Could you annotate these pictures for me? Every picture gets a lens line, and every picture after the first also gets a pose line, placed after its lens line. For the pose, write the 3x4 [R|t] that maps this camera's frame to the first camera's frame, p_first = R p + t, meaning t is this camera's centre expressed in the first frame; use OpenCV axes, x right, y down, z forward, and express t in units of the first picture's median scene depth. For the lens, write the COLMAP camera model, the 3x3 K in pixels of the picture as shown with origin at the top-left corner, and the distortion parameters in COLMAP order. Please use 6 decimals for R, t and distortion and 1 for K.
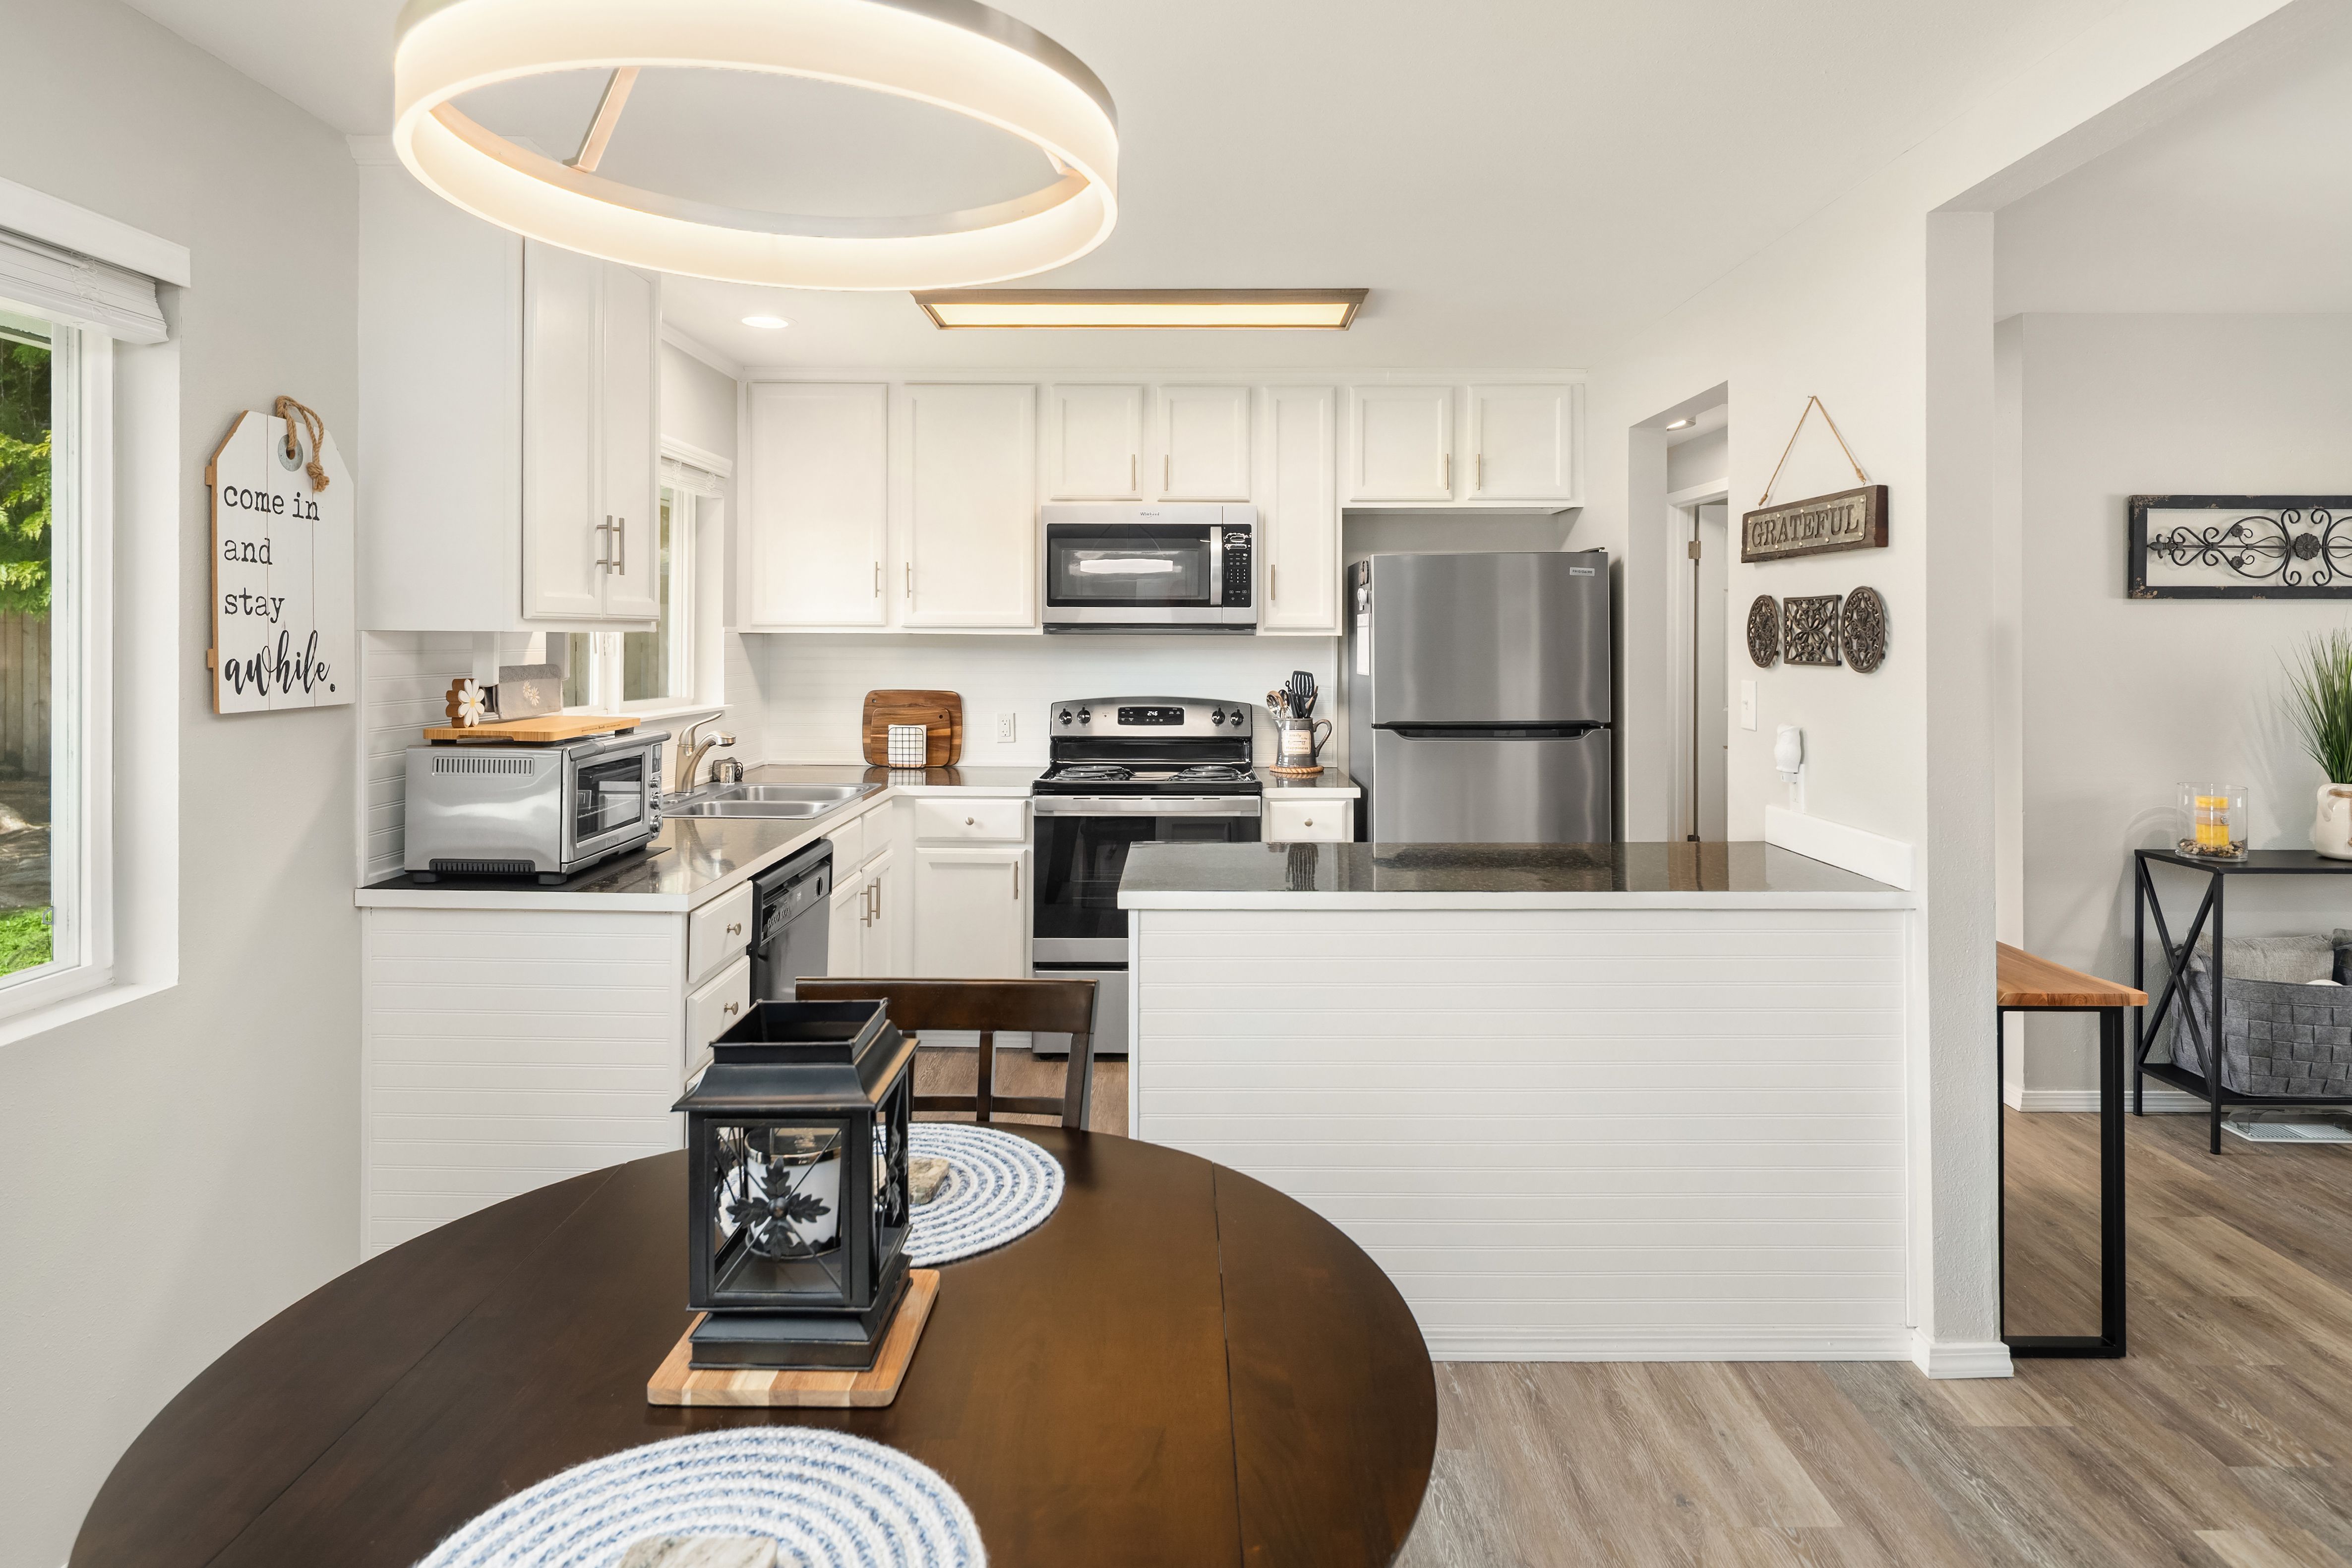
lens RADIAL K [[1295.6, 0, 1191.2], [0, 1295.6, 642.0], [0, 0, 1]] dist [0.003456, 0.000278]
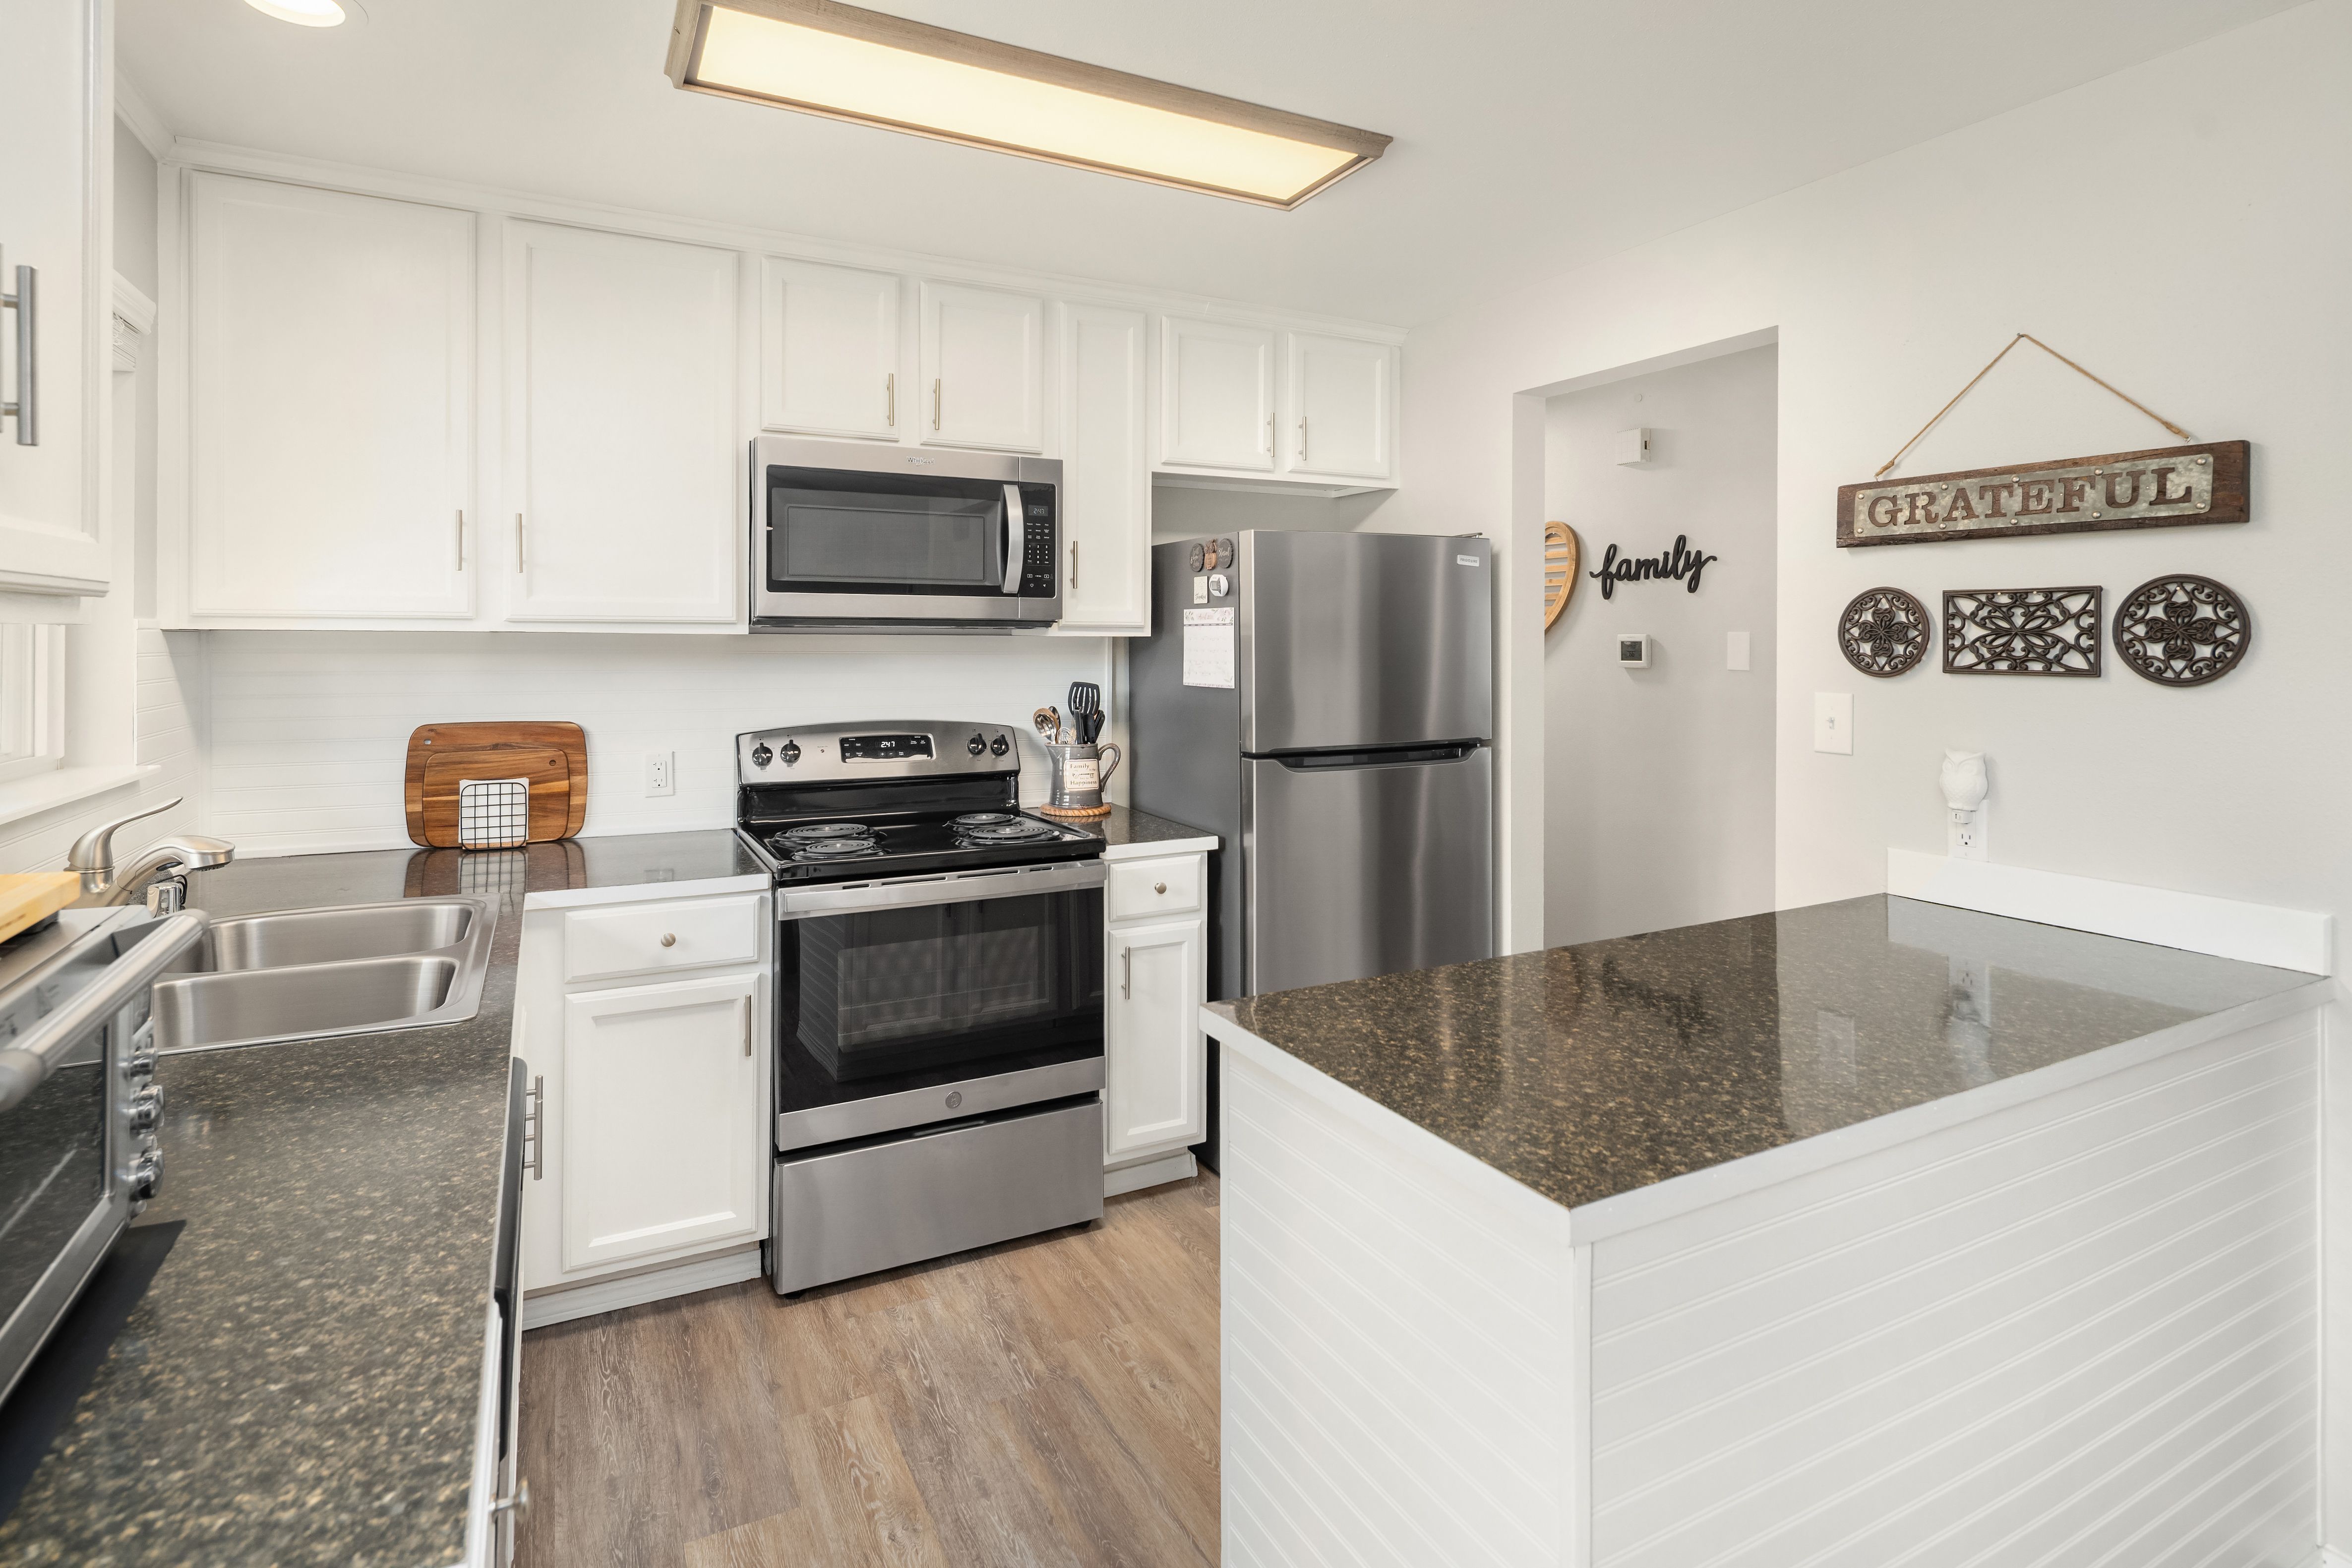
lens RADIAL K [[1147.9, 0, 1131.5], [0, 1147.9, 649.1], [0, 0, 1]] dist [-0.000371, -0.000348]
pose [[0.896167, -0.003662, 0.443702, -0.203318], [0.000152, 0.999968, 0.007945, -0.002632], [-0.443717, -0.007053, 0.896139, 0.399905]]
